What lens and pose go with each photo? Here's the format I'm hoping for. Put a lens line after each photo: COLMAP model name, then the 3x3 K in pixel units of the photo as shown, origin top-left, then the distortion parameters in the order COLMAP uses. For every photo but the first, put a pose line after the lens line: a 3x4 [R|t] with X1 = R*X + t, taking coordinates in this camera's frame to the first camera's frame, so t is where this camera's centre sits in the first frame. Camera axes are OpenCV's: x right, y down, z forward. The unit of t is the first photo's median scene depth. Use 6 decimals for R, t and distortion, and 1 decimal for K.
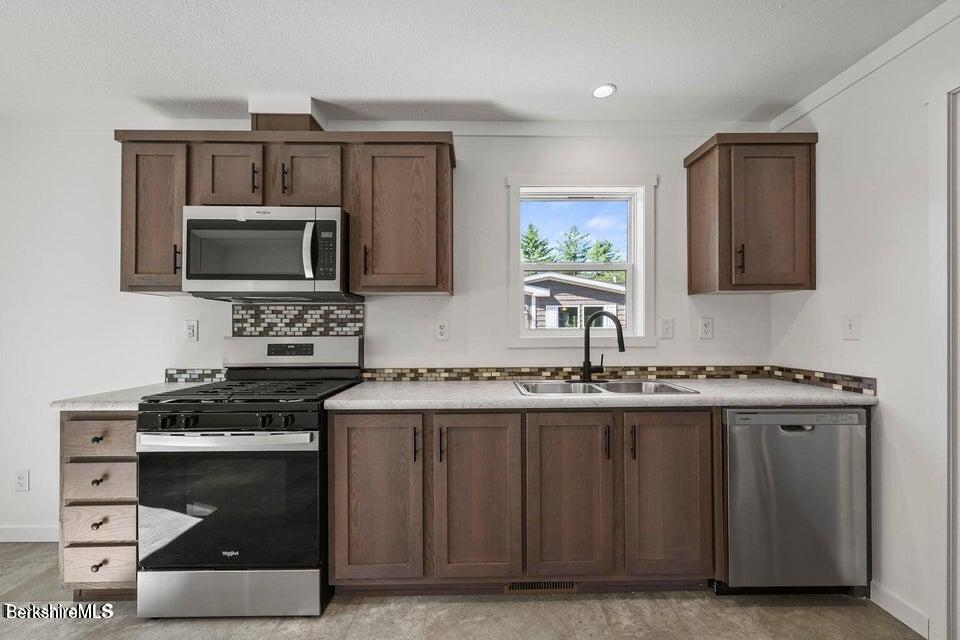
lens RADIAL K [[395.2, 0, 485.4], [0, 395.2, 323.5], [0, 0, 1]] dist [0.006722, -0.000222]
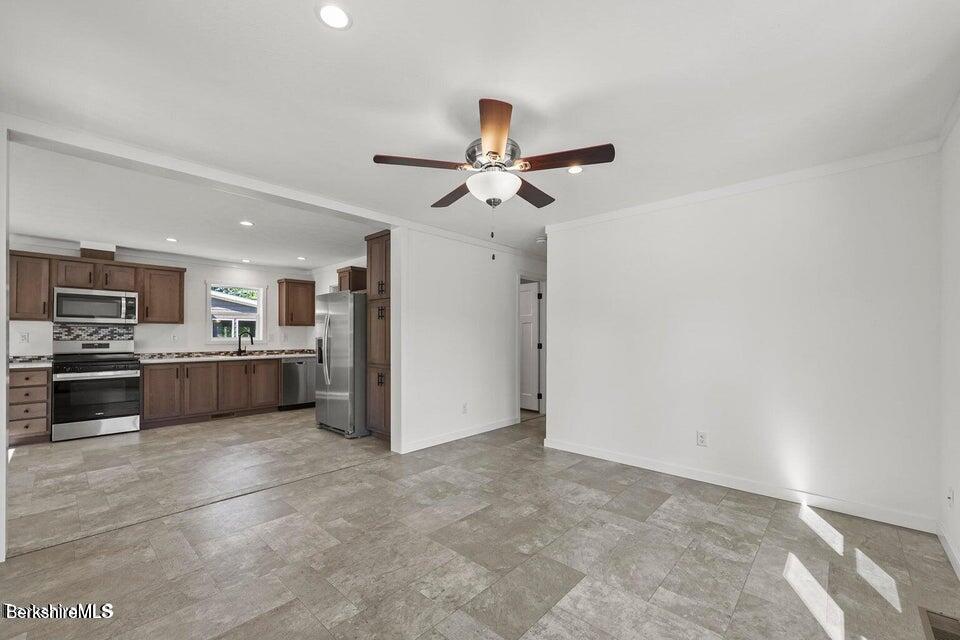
lens RADIAL K [[395.2, 0, 478.3], [0, 395.2, 335.5], [0, 0, 1]] dist [0.006722, -0.000222]
pose [[0.703475, 0.006025, 0.710694, -0.625518], [-0.008991, 0.999959, 0.000422, -0.019304], [-0.710663, -0.006687, 0.703501, -2.480833]]
